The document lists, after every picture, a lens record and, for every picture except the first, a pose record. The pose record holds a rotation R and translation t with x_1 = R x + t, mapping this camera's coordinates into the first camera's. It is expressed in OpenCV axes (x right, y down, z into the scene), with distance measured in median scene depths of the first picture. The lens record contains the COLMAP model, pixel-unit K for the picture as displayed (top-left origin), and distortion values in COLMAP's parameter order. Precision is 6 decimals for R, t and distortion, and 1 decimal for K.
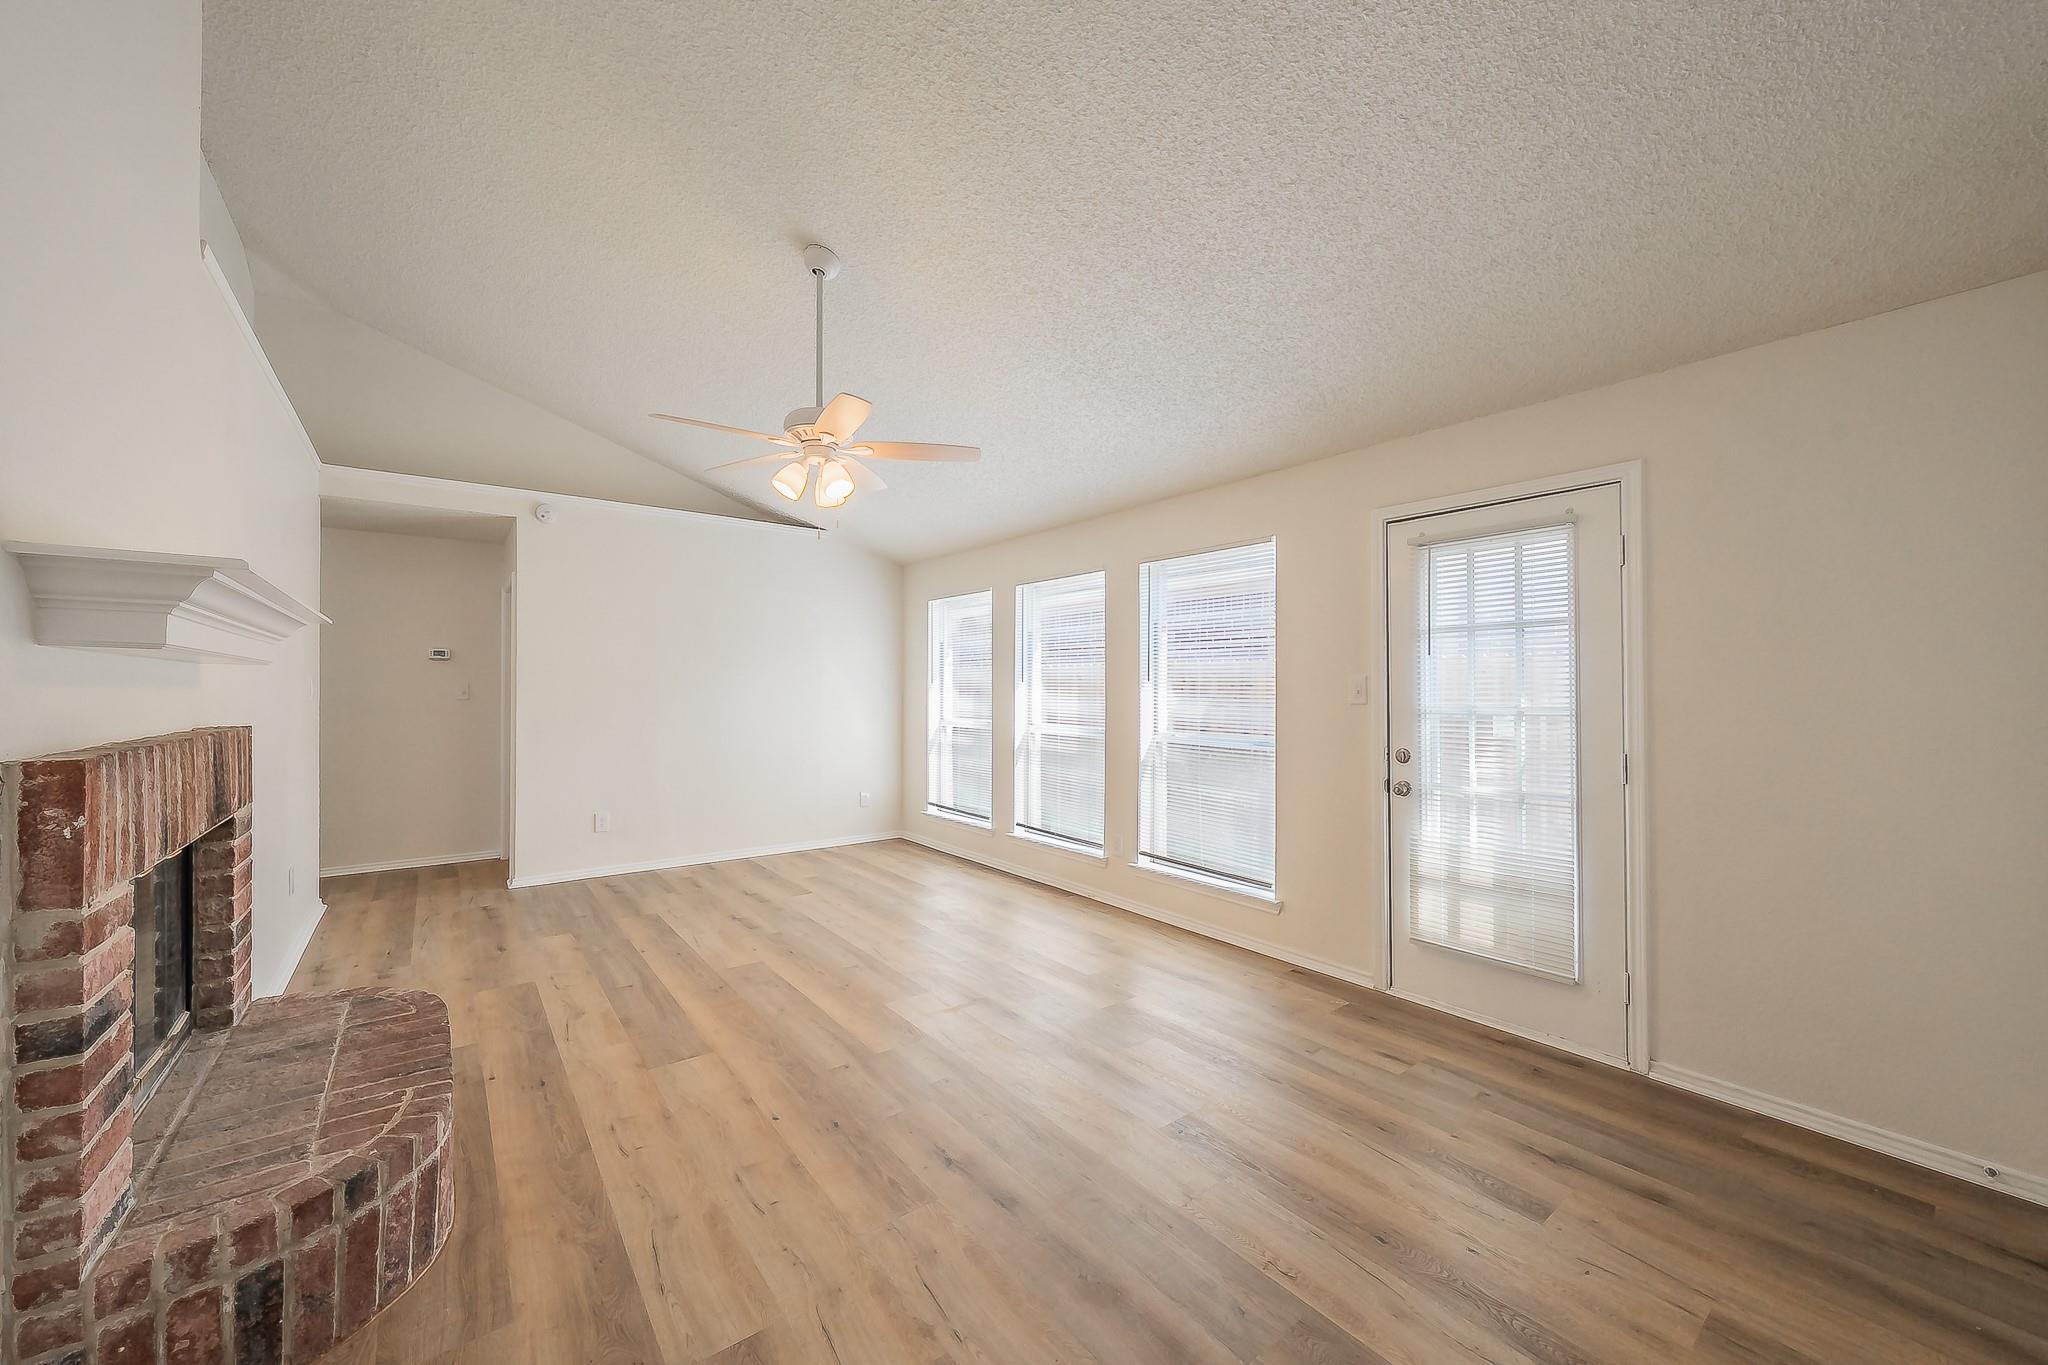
lens RADIAL K [[759.4, 0, 1021.0], [0, 759.4, 690.1], [0, 0, 1]] dist [0.002403, -0.000125]
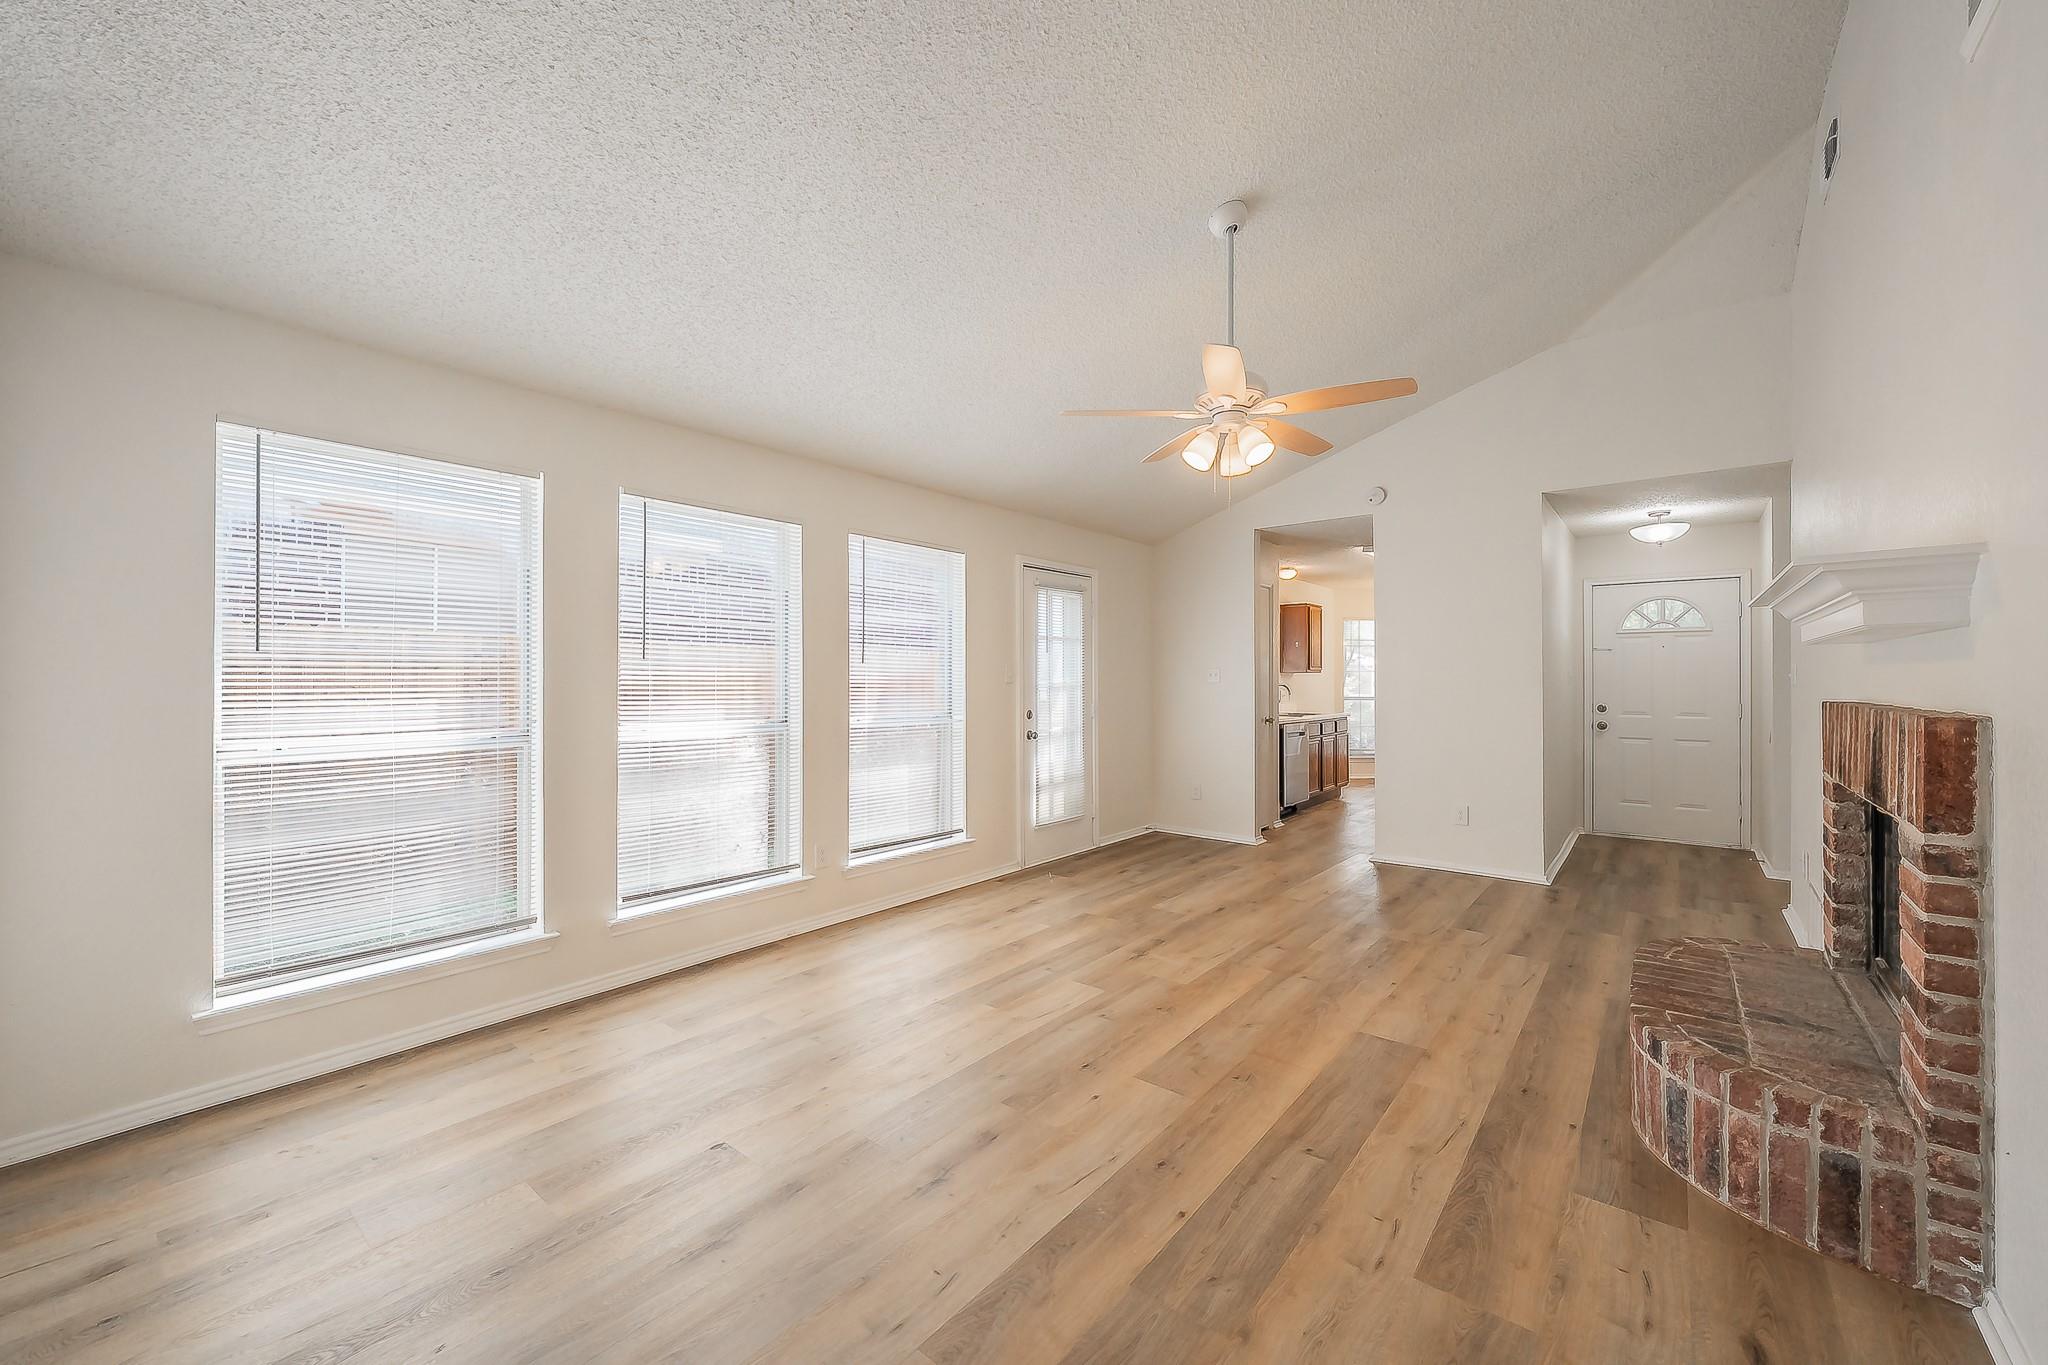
lens RADIAL K [[769.1, 0, 1020.2], [0, 769.1, 673.3], [0, 0, 1]] dist [-0.002536, -0.000032]
pose [[-0.207079, 0.008101, 0.978291, -1.148632], [0.004728, 0.999962, -0.007280, 0.012336], [-0.978313, 0.003118, -0.207110, 1.451231]]
